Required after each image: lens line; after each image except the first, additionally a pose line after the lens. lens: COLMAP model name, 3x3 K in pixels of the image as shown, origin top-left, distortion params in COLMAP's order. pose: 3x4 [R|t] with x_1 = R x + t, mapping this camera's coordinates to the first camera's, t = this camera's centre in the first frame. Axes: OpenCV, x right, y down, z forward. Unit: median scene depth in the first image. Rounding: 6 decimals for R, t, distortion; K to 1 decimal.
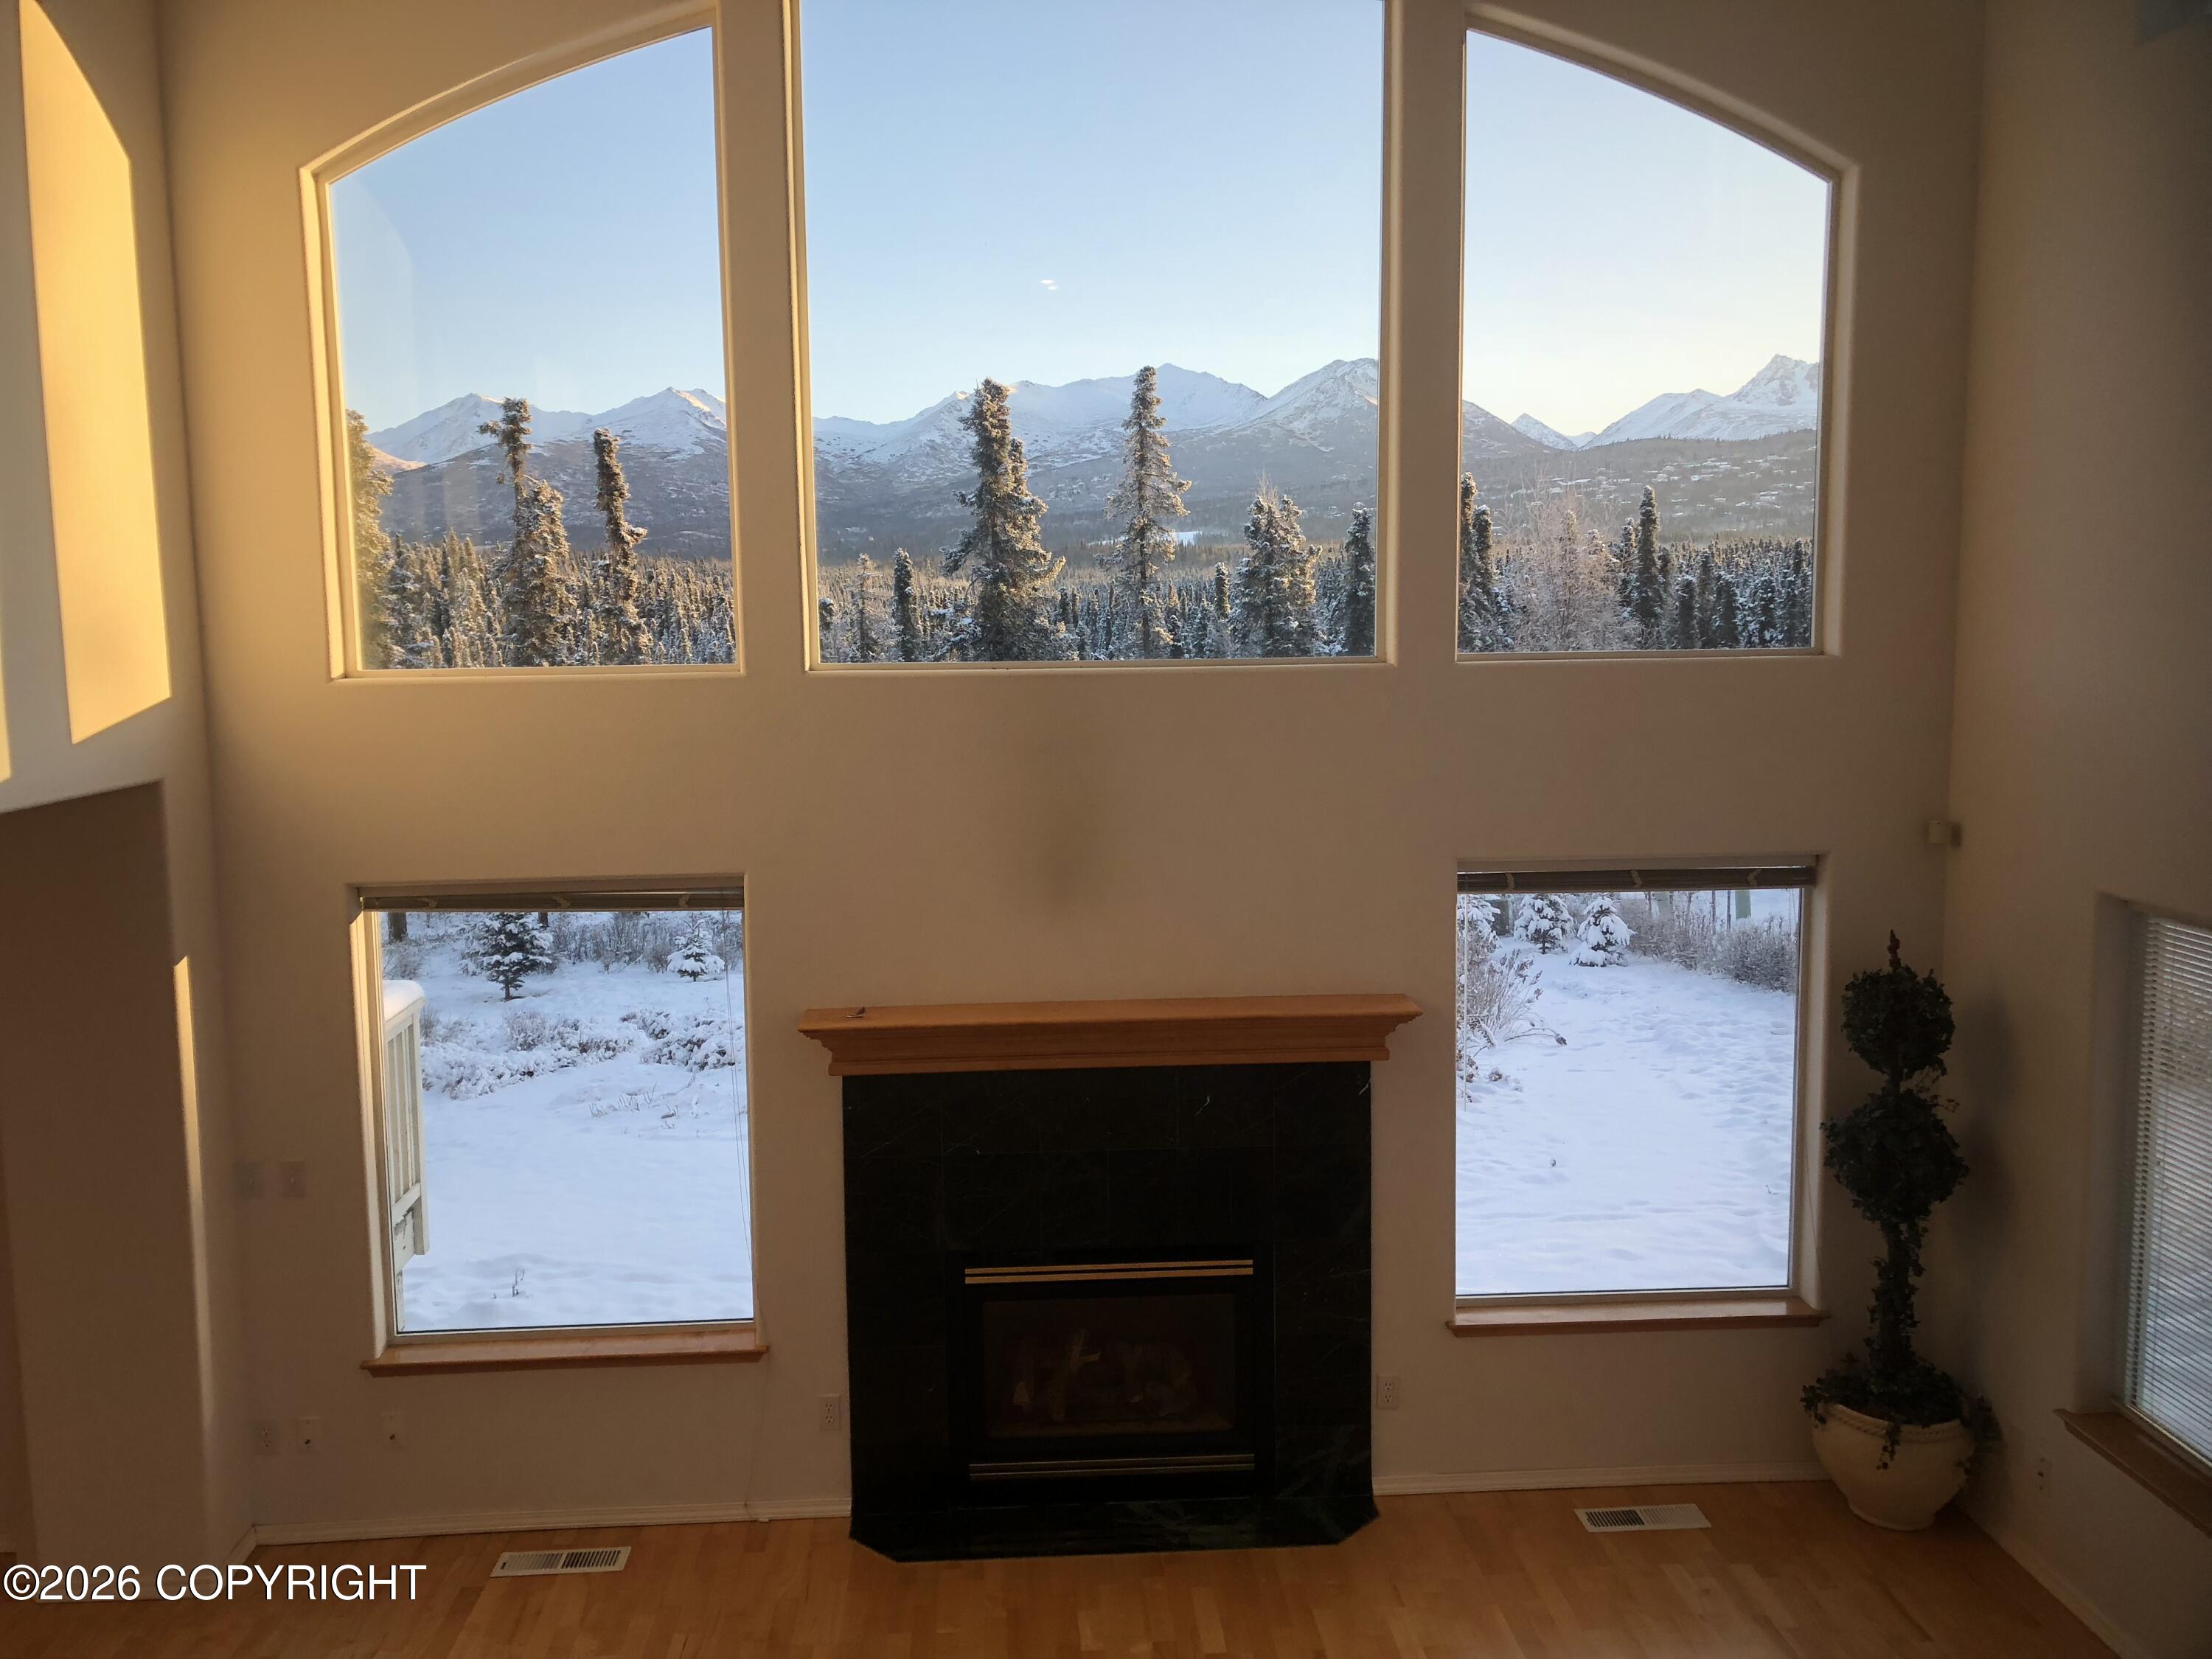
lens RADIAL K [[1809.1, 0, 1078.3], [0, 1809.1, 829.1], [0, 0, 1]] dist [0.026757, 0.017231]
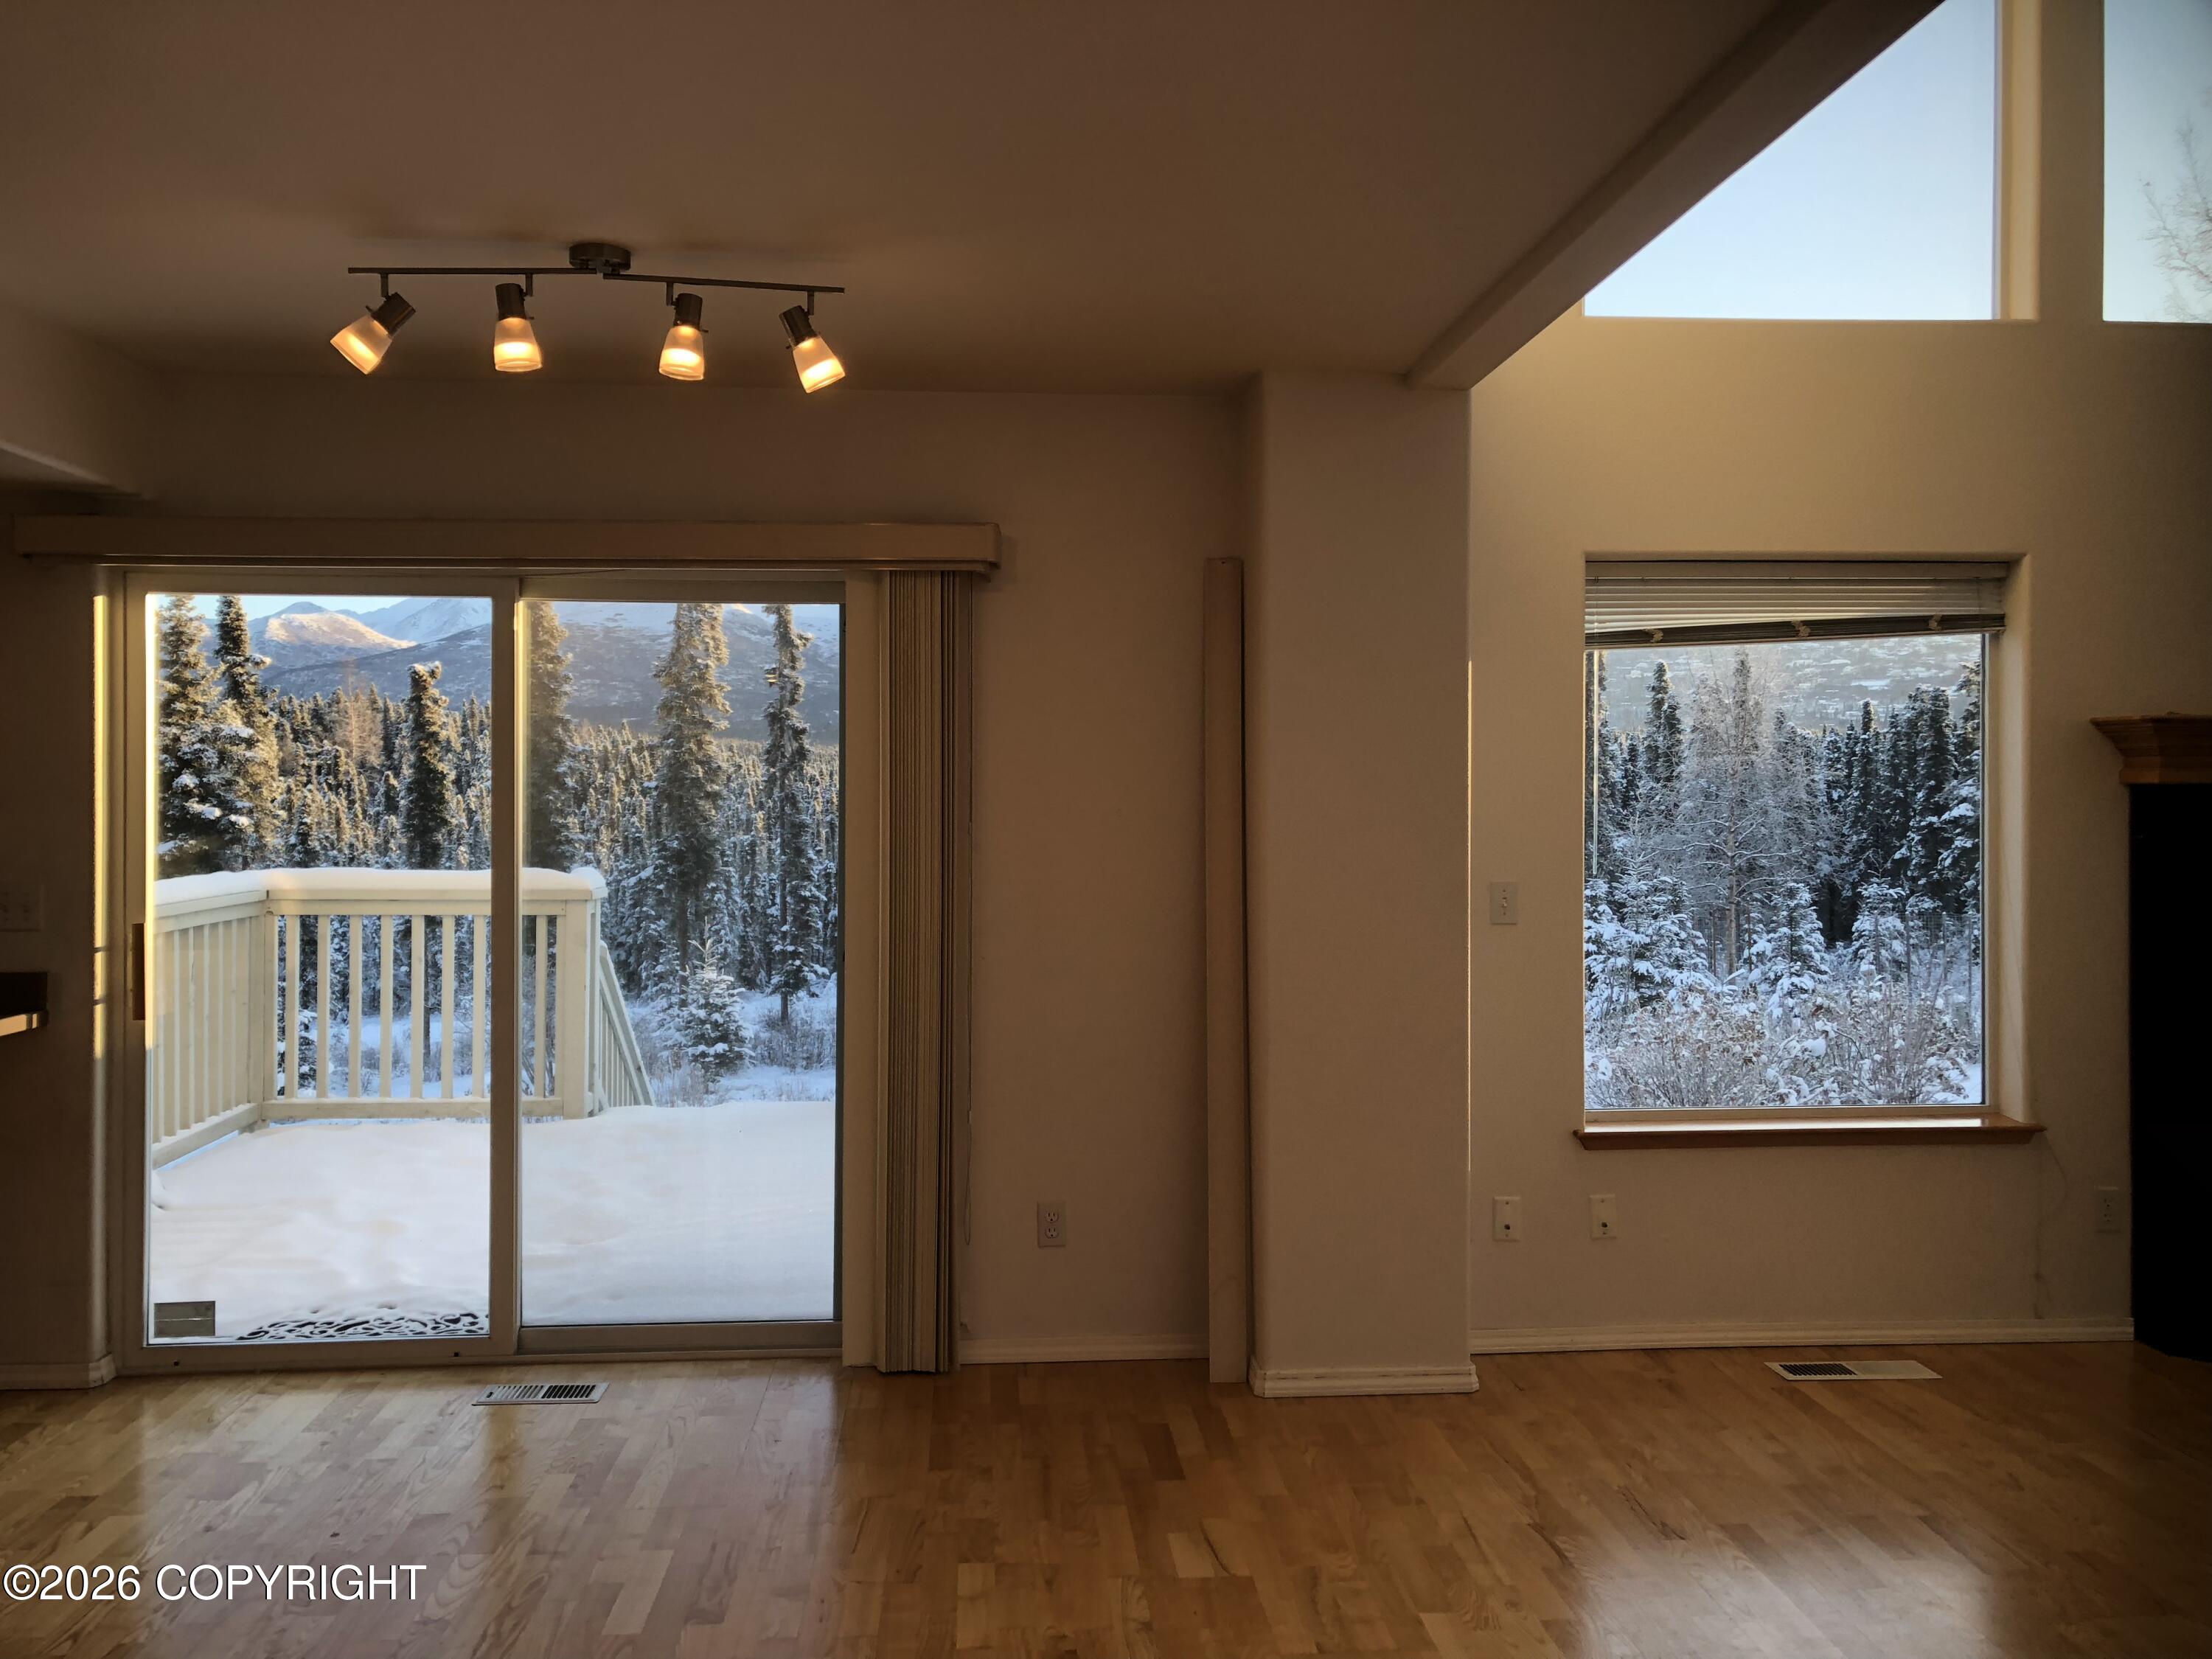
lens RADIAL K [[1806.6, 0, 1110.8], [0, 1806.6, 803.5], [0, 0, 1]] dist [0.031240, 0.007448]
pose [[0.999608, 0.013245, 0.024678, -0.616922], [-0.010322, 0.993310, -0.115014, 0.237682], [-0.026036, 0.114714, 0.993057, 0.160101]]
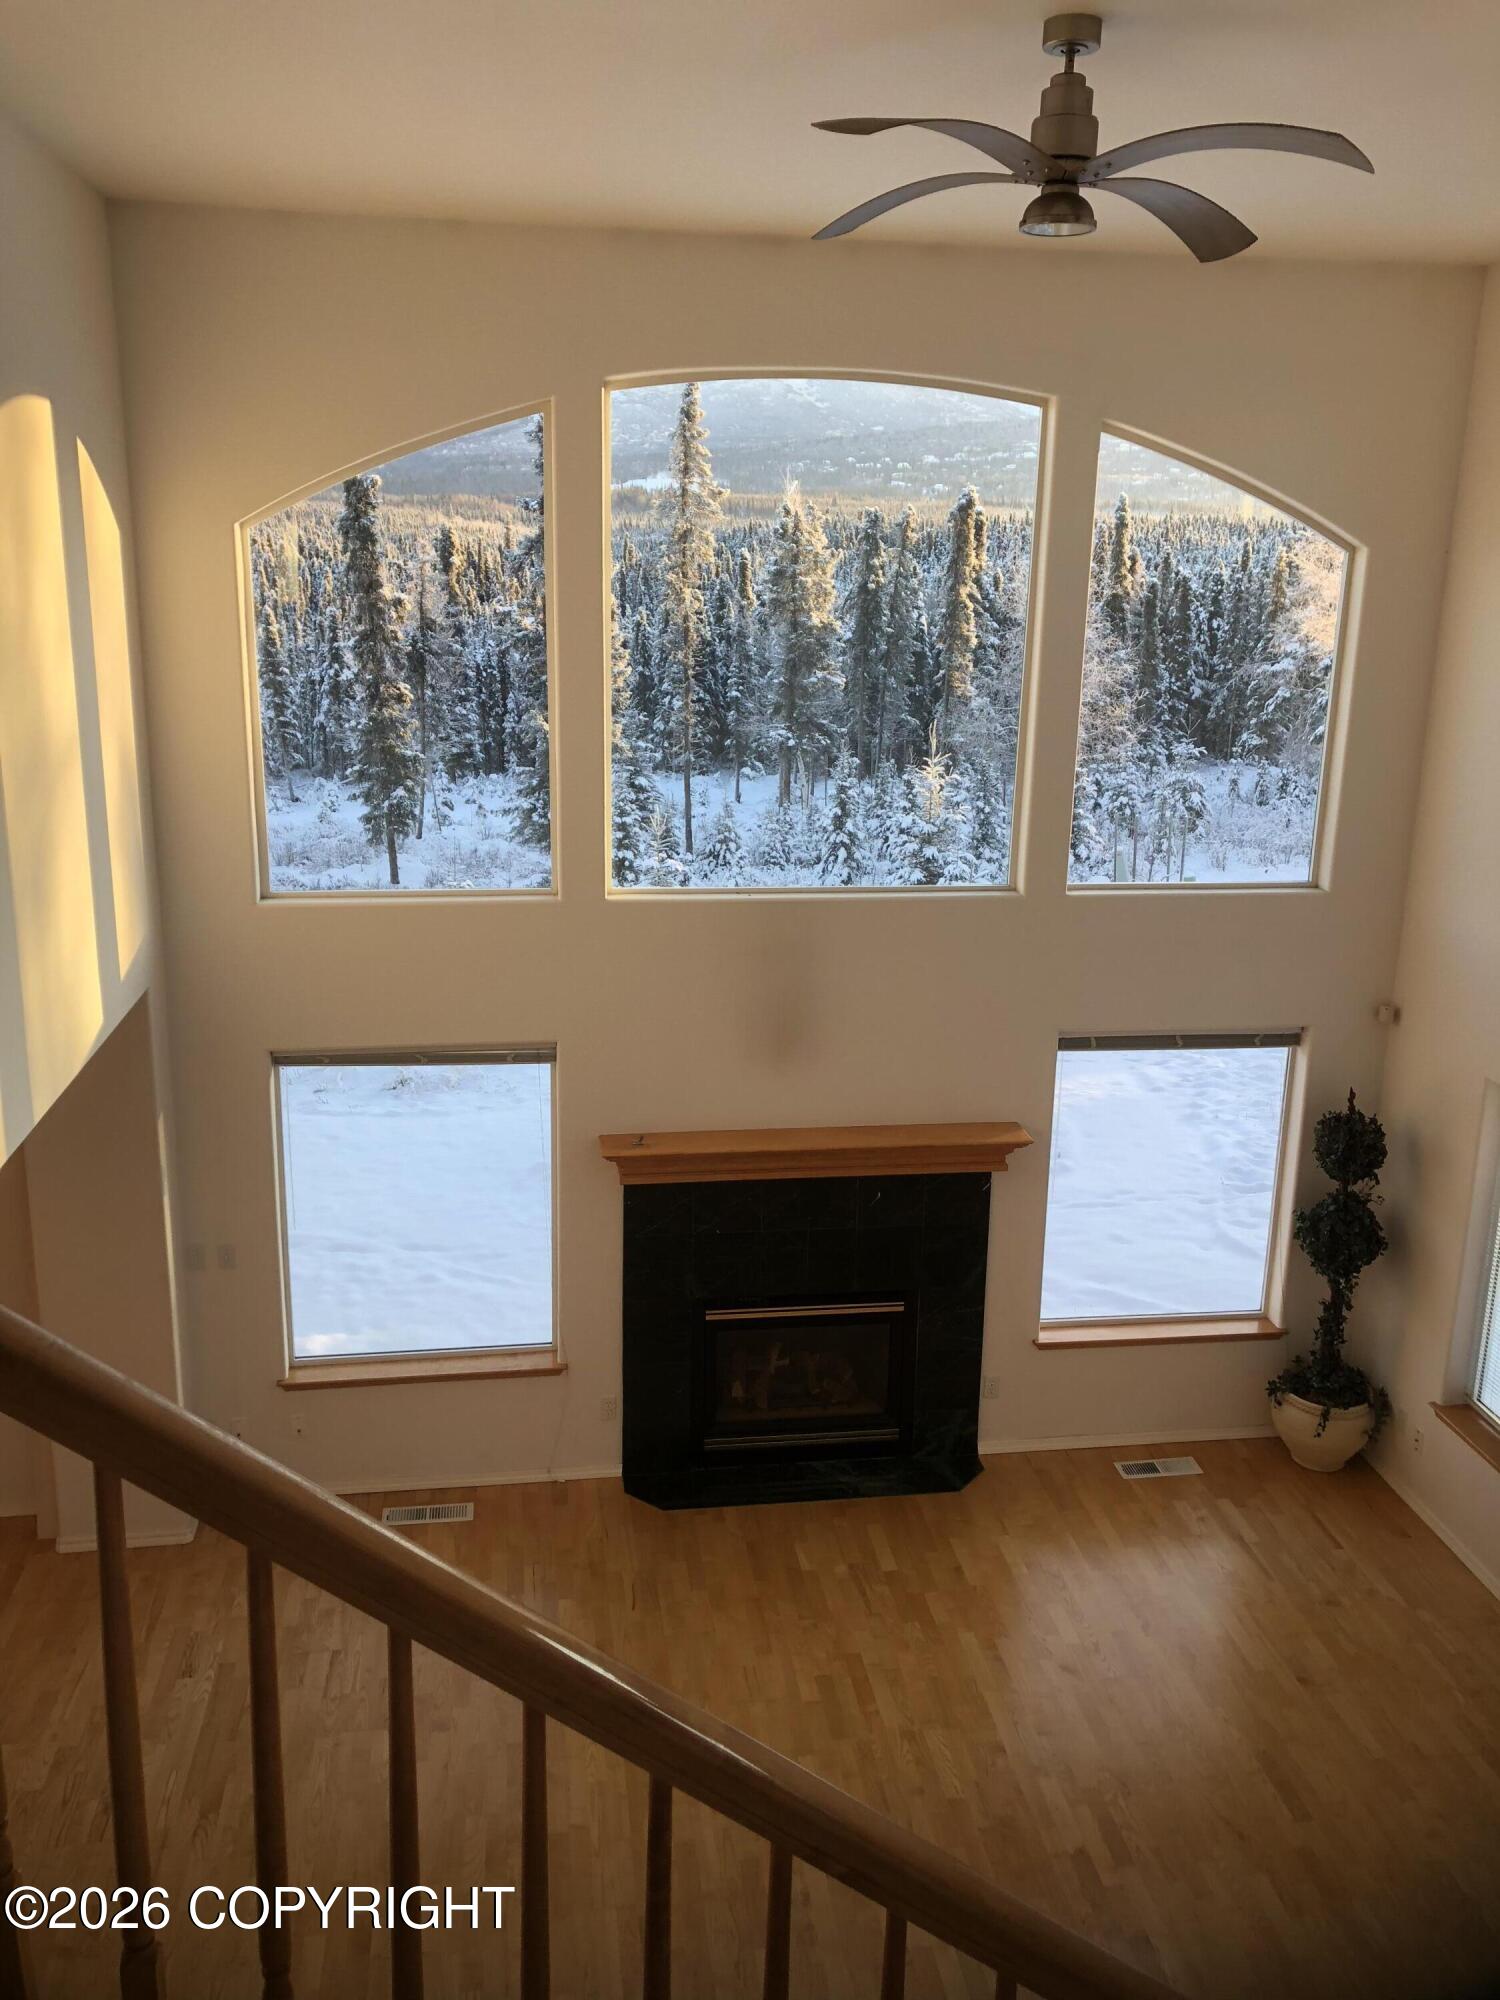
lens RADIAL K [[1633.5, 0, 750.0], [0, 1633.5, 1000.0], [0, 0, 1]] dist [0.031240, 0.007448]
pose [[0.994869, 0.008996, 0.100766, -0.158541], [-0.023448, 0.989420, 0.143171, -0.181654], [-0.098412, -0.144800, 0.984555, -0.227984]]
